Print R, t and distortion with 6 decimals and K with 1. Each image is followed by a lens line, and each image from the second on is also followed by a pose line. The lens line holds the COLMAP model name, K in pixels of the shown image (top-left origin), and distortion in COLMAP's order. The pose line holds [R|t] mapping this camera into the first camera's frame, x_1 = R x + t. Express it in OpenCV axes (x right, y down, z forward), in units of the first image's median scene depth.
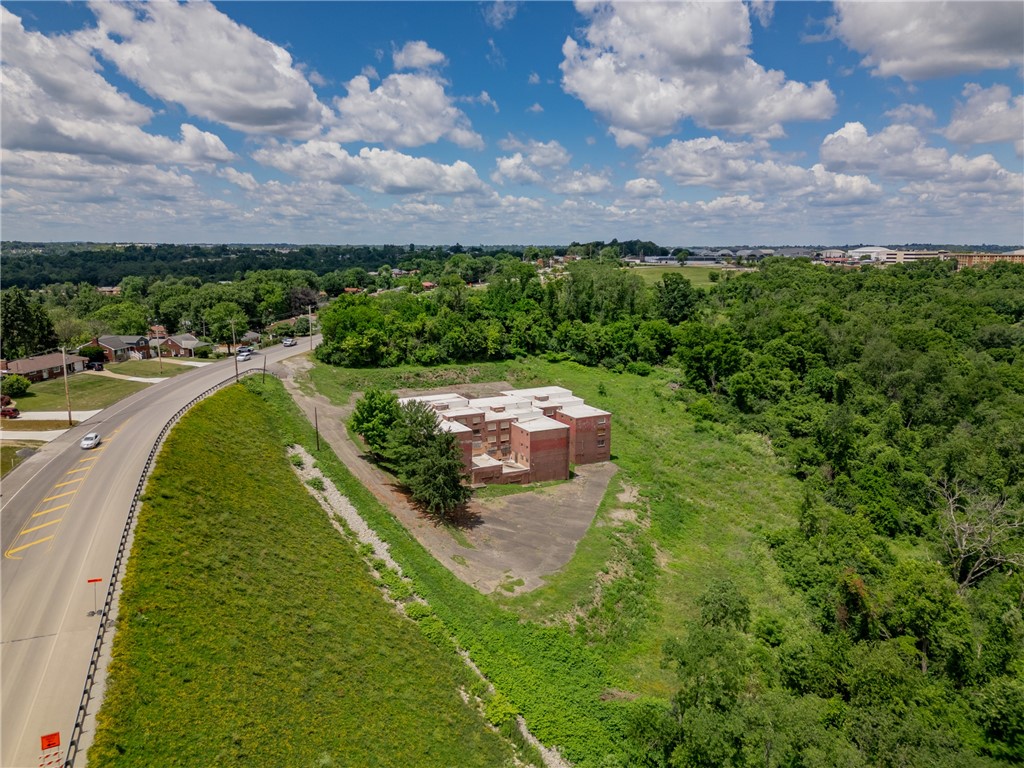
lens RADIAL K [[722.1, 0, 510.7], [0, 722.1, 376.4], [0, 0, 1]] dist [0.064973, -0.047887]
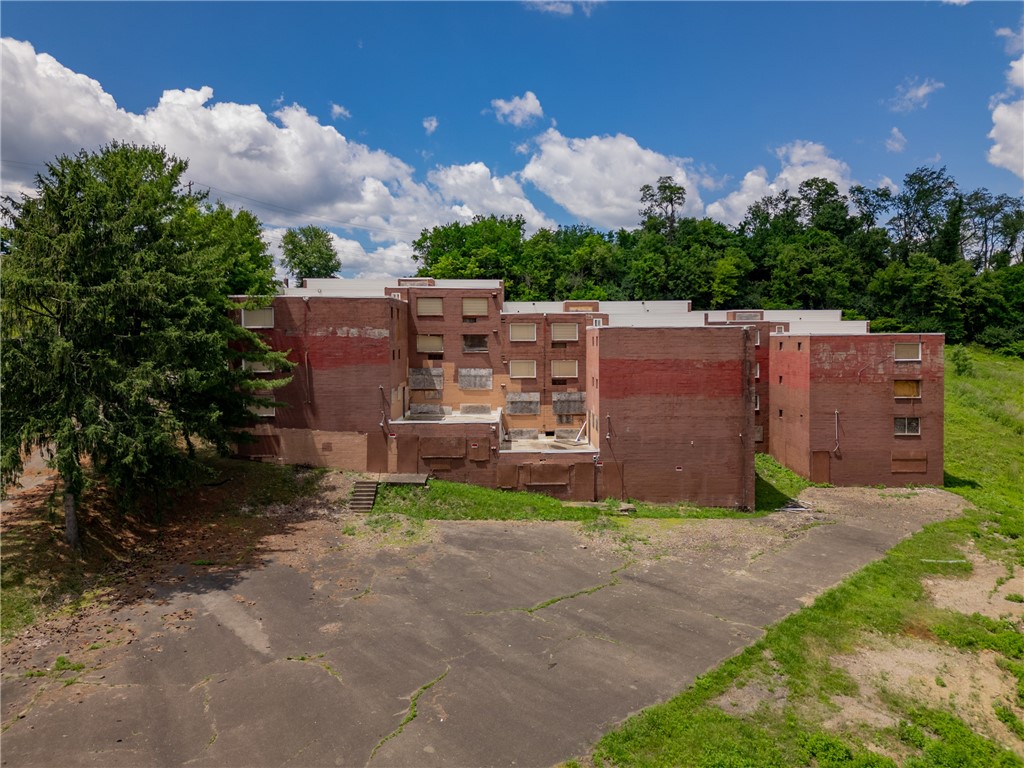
lens RADIAL K [[740.2, 0, 515.6], [0, 740.2, 350.2], [0, 0, 1]] dist [0.065991, -0.059354]
pose [[0.887659, -0.000468, -0.460501, 0.114080], [-0.070666, 0.988017, -0.137219, 0.107574], [0.455047, 0.154346, 0.876989, 0.576297]]
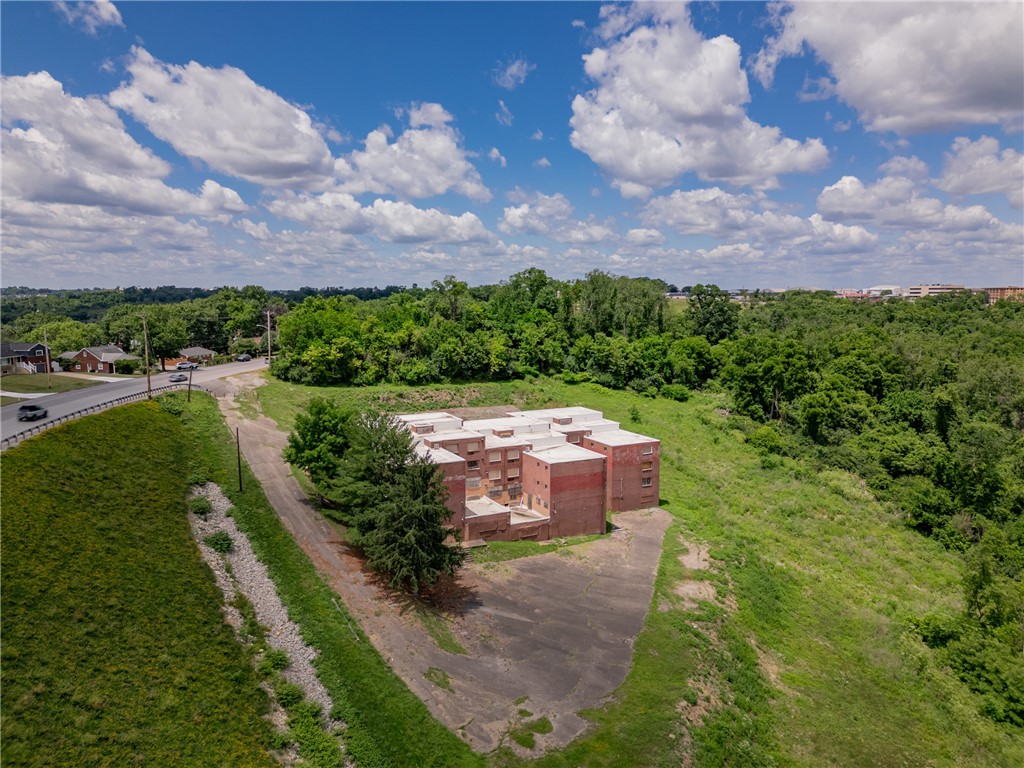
lens RADIAL K [[722.1, 0, 510.7], [0, 722.1, 376.4], [0, 0, 1]] dist [0.064973, -0.047887]
pose [[0.999984, -0.000671, -0.005688, -0.005705], [0.000317, 0.998068, -0.062123, 0.029726], [0.005718, 0.062120, 0.998052, 0.249601]]
